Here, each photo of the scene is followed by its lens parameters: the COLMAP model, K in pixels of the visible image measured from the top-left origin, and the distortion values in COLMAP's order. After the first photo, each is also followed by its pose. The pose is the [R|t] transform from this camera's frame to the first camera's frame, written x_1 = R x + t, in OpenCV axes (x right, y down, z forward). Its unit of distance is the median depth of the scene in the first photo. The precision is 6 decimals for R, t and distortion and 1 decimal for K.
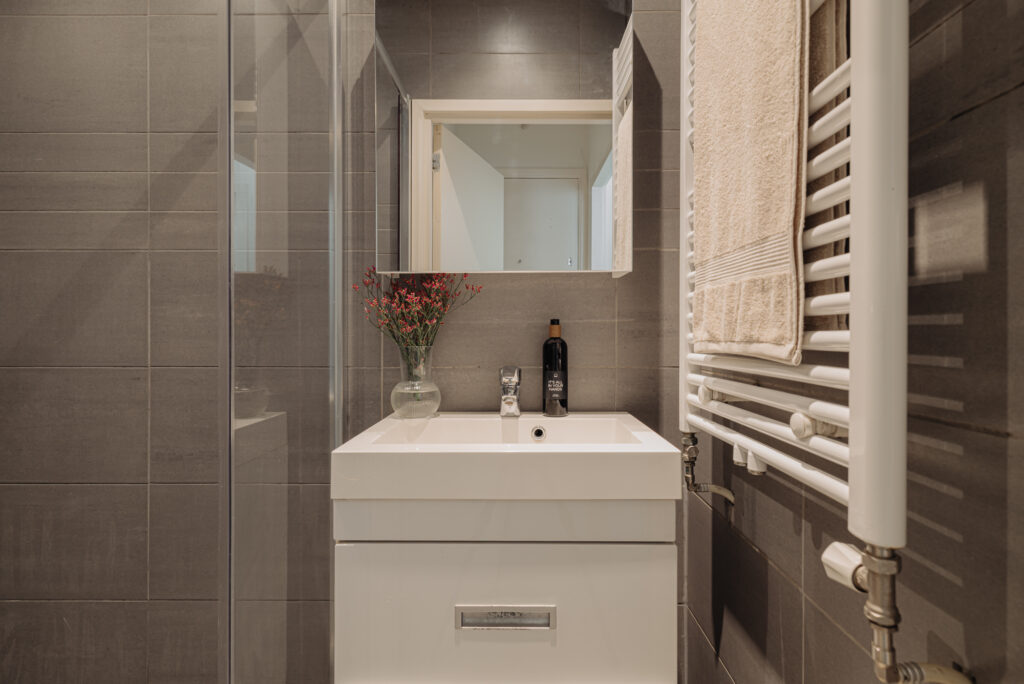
lens RADIAL K [[539.6, 0, 512.0], [0, 539.6, 338.2], [0, 0, 1]] dist [-0.002568, -0.000501]
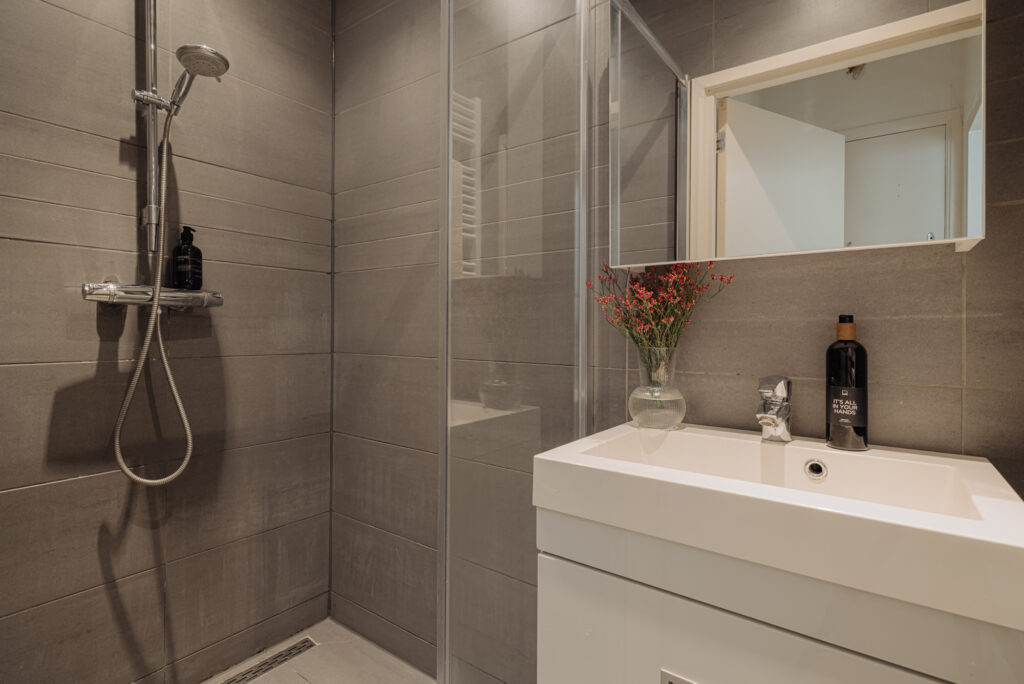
lens RADIAL K [[505.6, 0, 506.4], [0, 505.6, 327.9], [0, 0, 1]] dist [0.003807, 0.000523]
pose [[0.803950, 0.003486, -0.594687, 0.115453], [-0.010698, 0.999906, -0.008601, -0.007190], [0.594601, 0.013277, 0.803911, 0.175330]]
